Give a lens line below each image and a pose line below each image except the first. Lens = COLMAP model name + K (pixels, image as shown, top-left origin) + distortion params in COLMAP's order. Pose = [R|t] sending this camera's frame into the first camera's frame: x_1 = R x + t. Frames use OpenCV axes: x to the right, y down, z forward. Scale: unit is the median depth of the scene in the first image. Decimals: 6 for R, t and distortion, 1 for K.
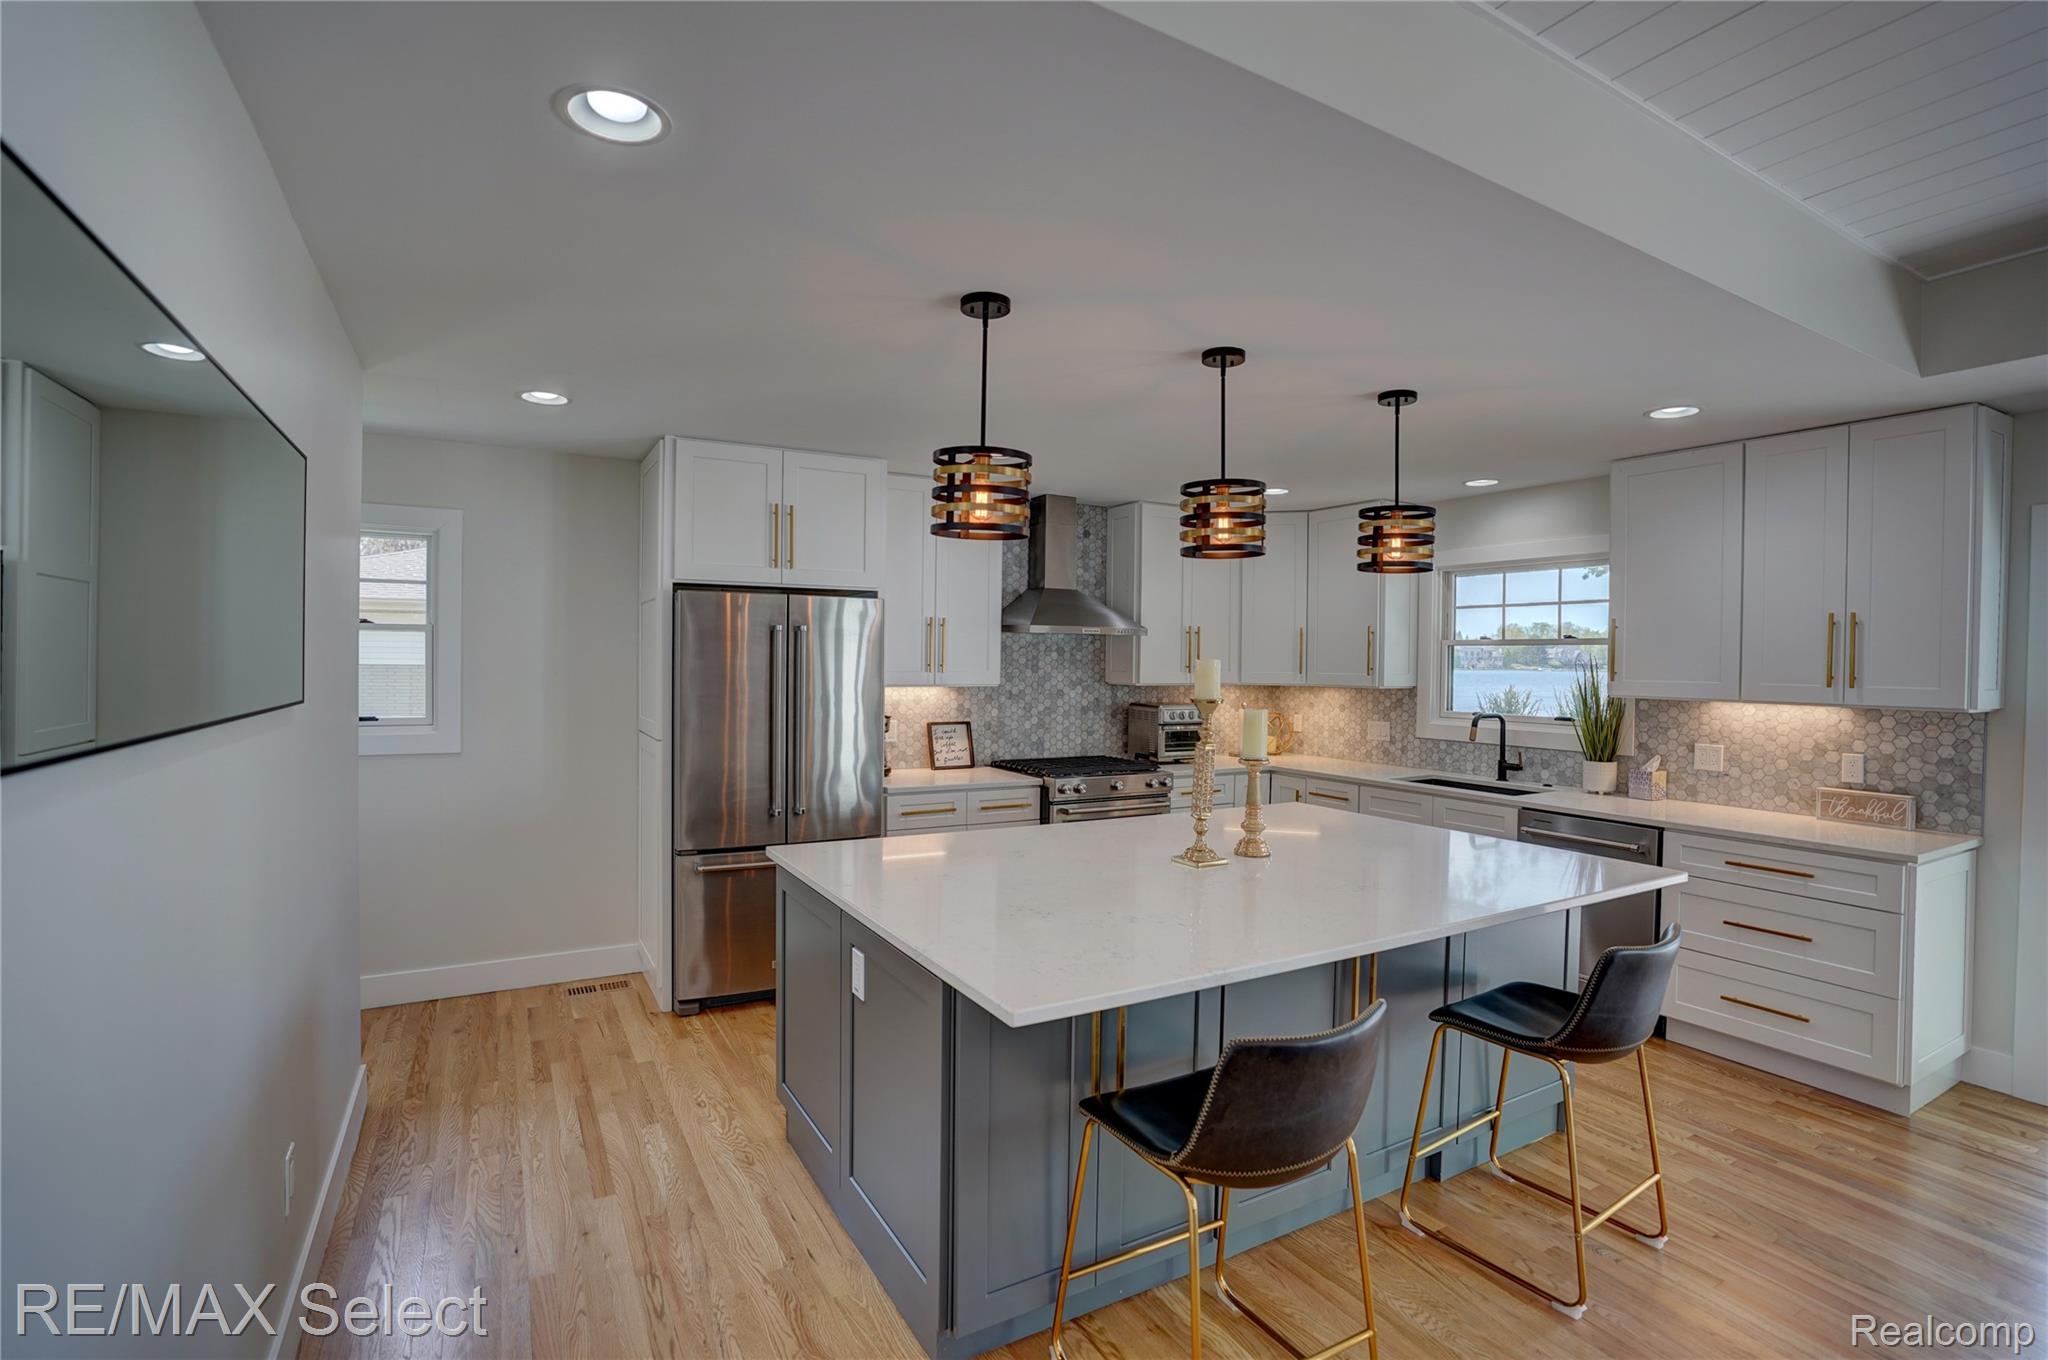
lens RADIAL K [[954.1, 0, 1016.7], [0, 954.1, 671.5], [0, 0, 1]] dist [-0.076128, 0.031903]
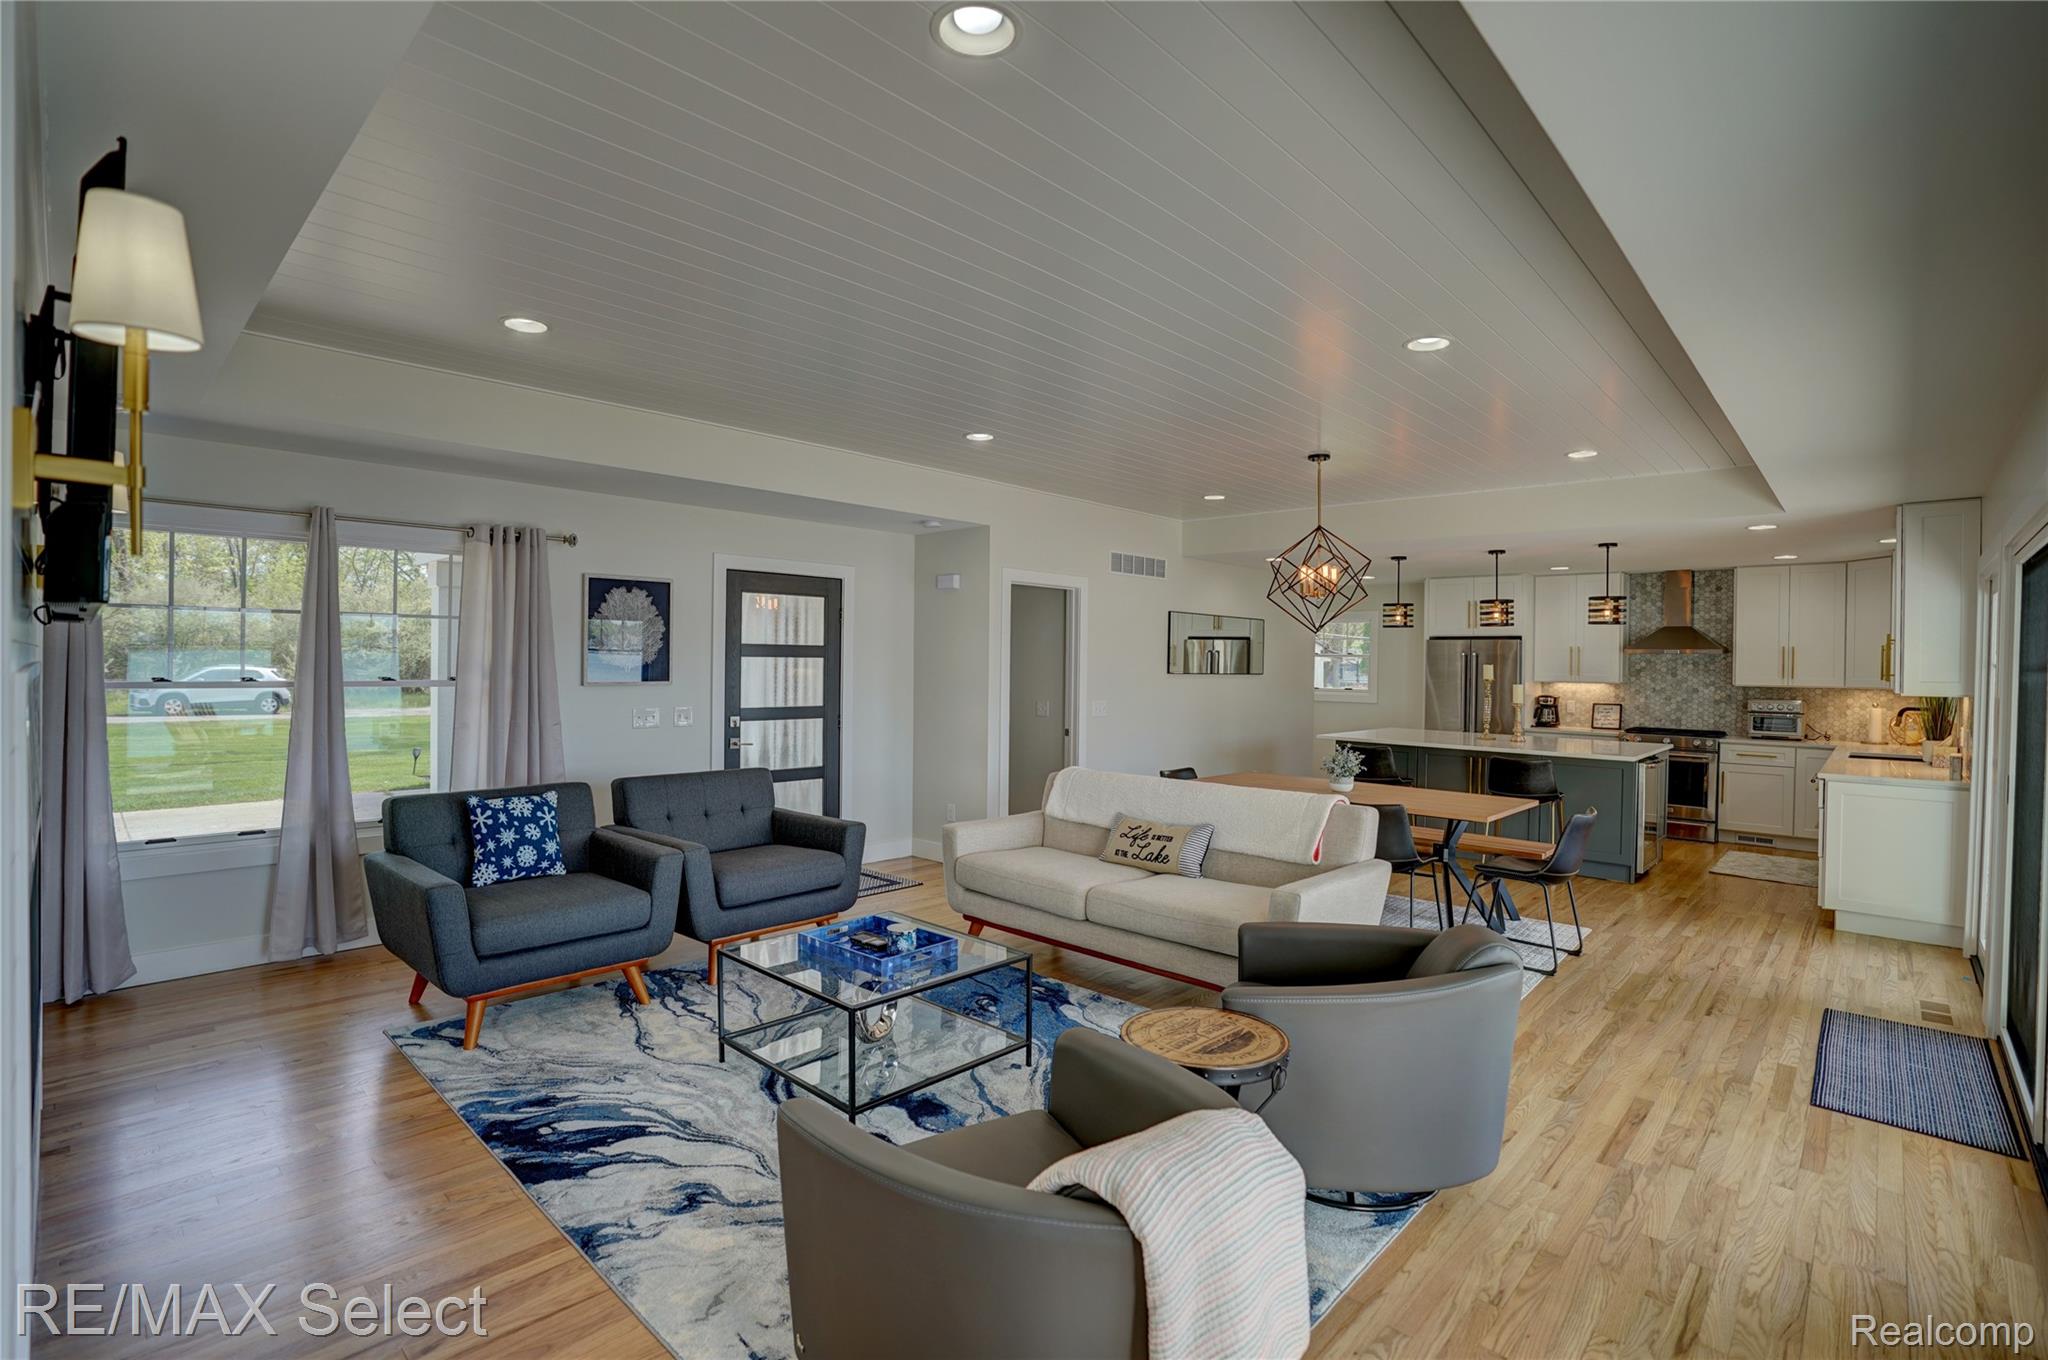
lens RADIAL K [[952.5, 0, 1011.5], [0, 952.5, 667.3], [0, 0, 1]] dist [-0.072017, 0.029401]
pose [[0.288222, -0.003135, -0.957559, 1.482639], [-0.024295, 0.999649, -0.010586, 0.034991], [0.957255, 0.026315, 0.288044, -0.674526]]
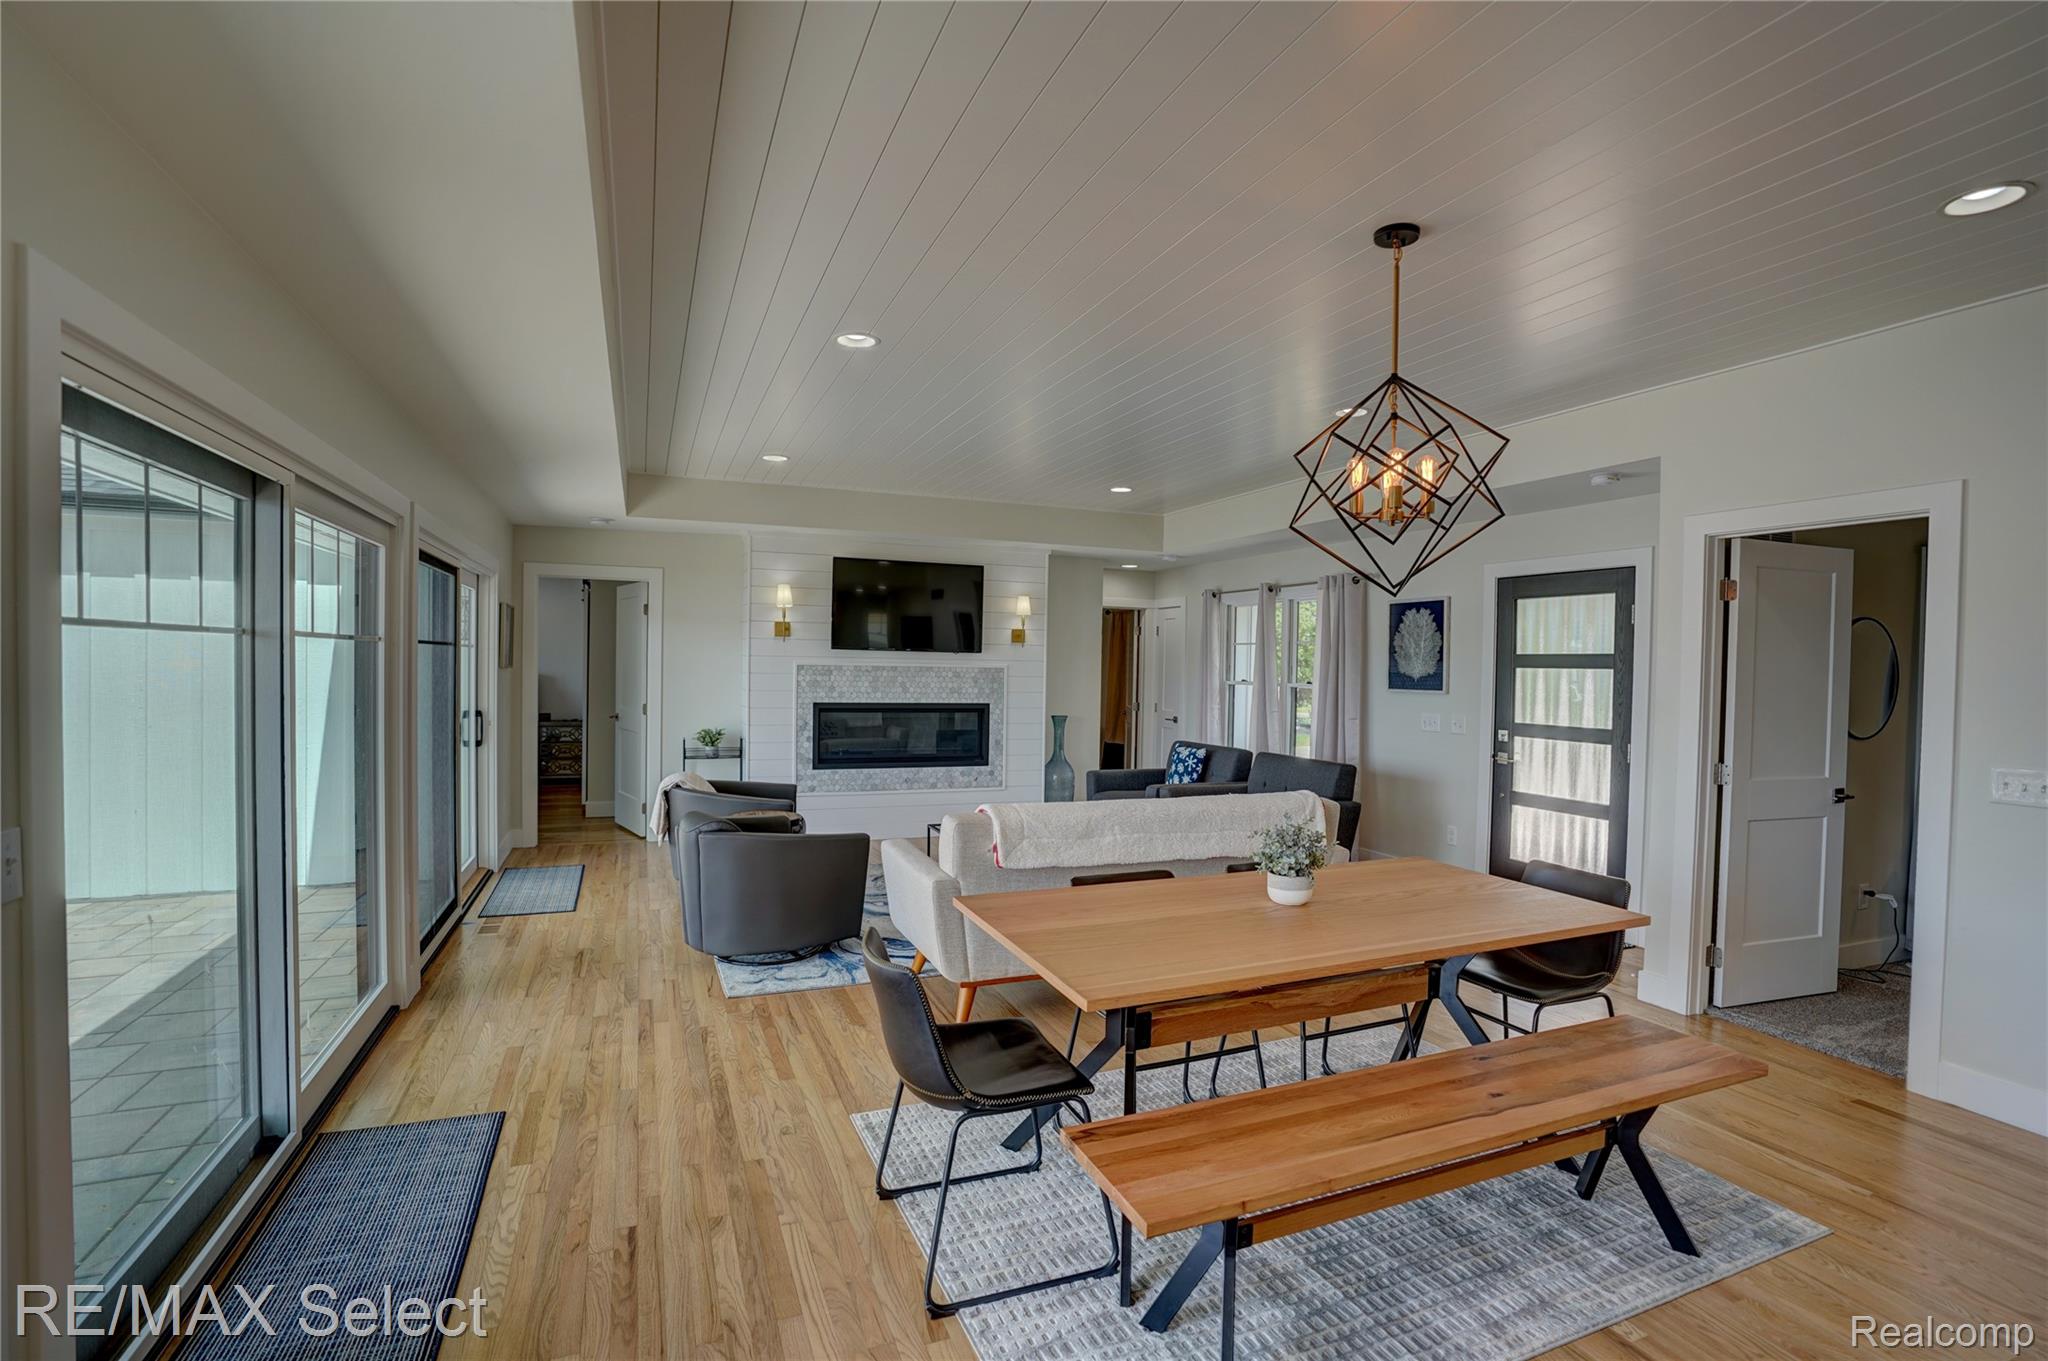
lens RADIAL K [[952.5, 0, 1025.8], [0, 952.5, 688.7], [0, 0, 1]] dist [-0.081577, 0.031681]
pose [[-0.991373, -0.033496, 0.126723, 0.557907], [-0.028404, 0.998723, 0.041776, 0.008447], [-0.127960, 0.037816, -0.991058, 0.697908]]
